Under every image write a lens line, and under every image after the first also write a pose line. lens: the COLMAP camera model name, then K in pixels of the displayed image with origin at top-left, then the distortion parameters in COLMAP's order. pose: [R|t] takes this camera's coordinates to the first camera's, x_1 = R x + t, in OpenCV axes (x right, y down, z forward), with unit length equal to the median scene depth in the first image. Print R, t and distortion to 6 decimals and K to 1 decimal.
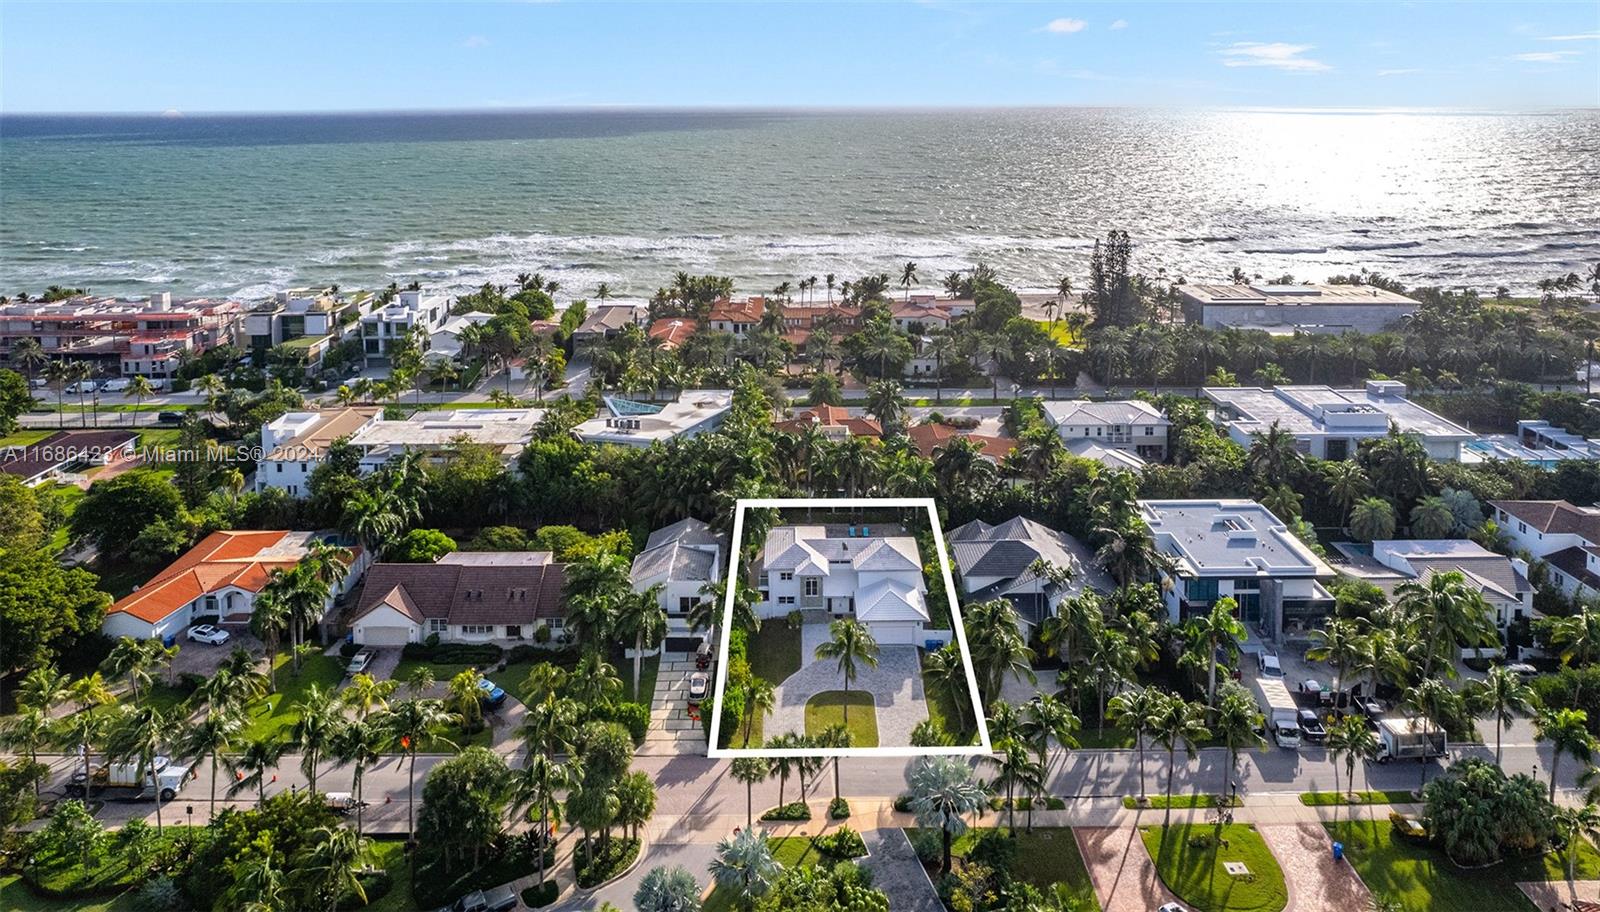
lens RADIAL K [[1088.9, 0, 800.0], [0, 1088.9, 456.0], [0, 0, 1]] dist [-0.030881, -0.000209]
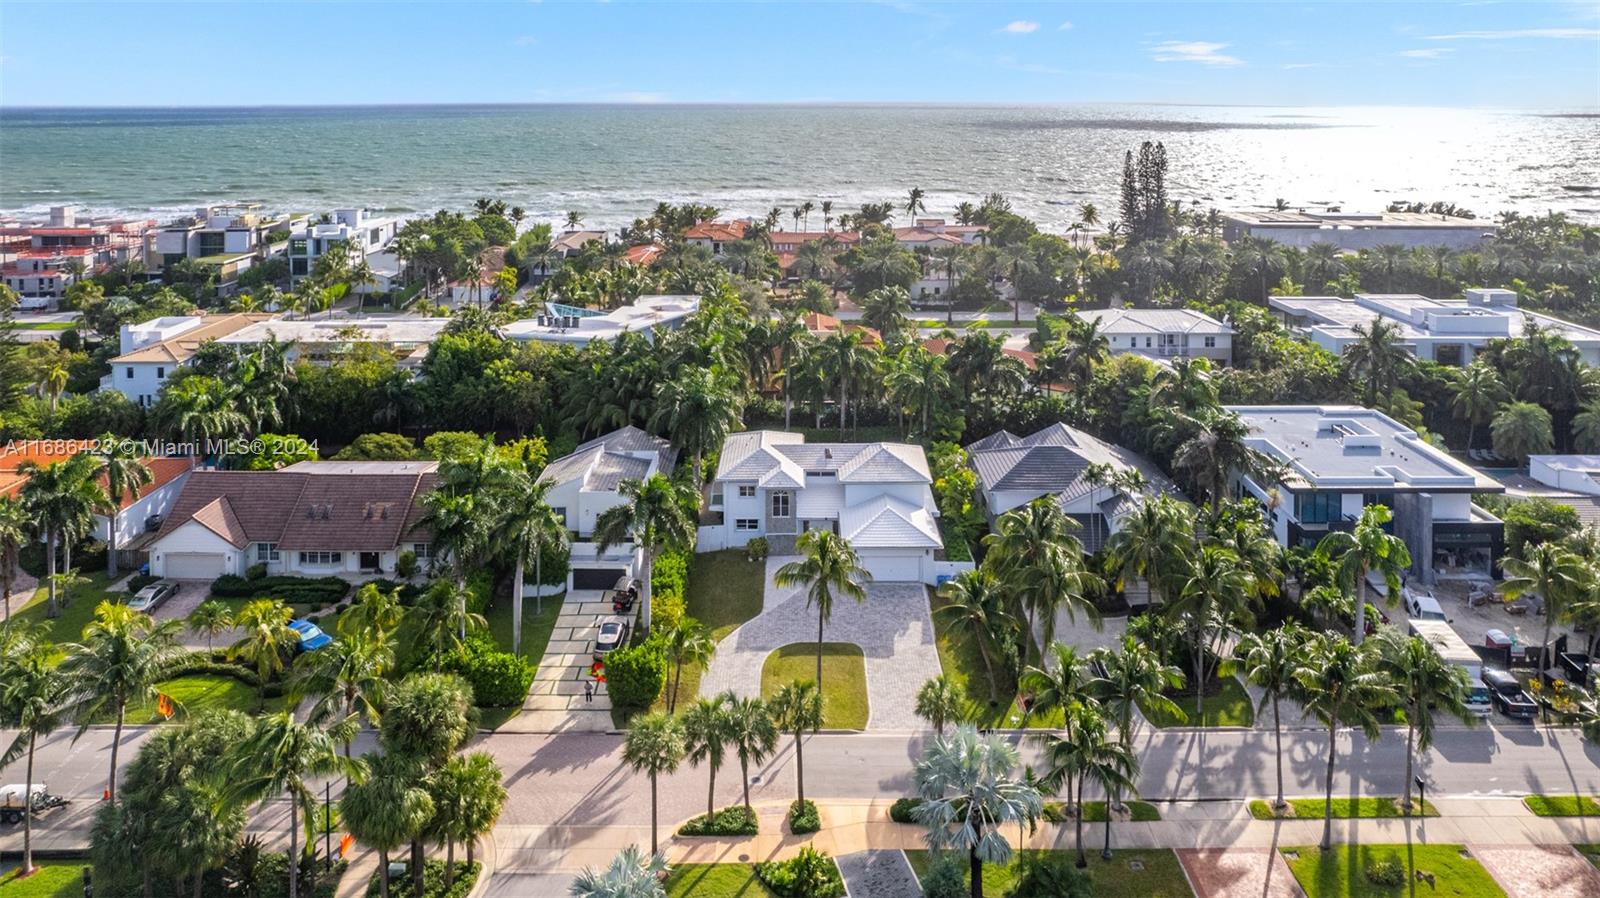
lens RADIAL K [[897.0, 0, 828.1], [0, 897.0, 446.9], [0, 0, 1]] dist [-0.038700, 0.018699]
pose [[0.999977, 0.006800, 0.000639, 0.040770], [-0.006728, 0.996839, -0.079167, 0.126517], [-0.001175, 0.079161, 0.996861, 0.389668]]
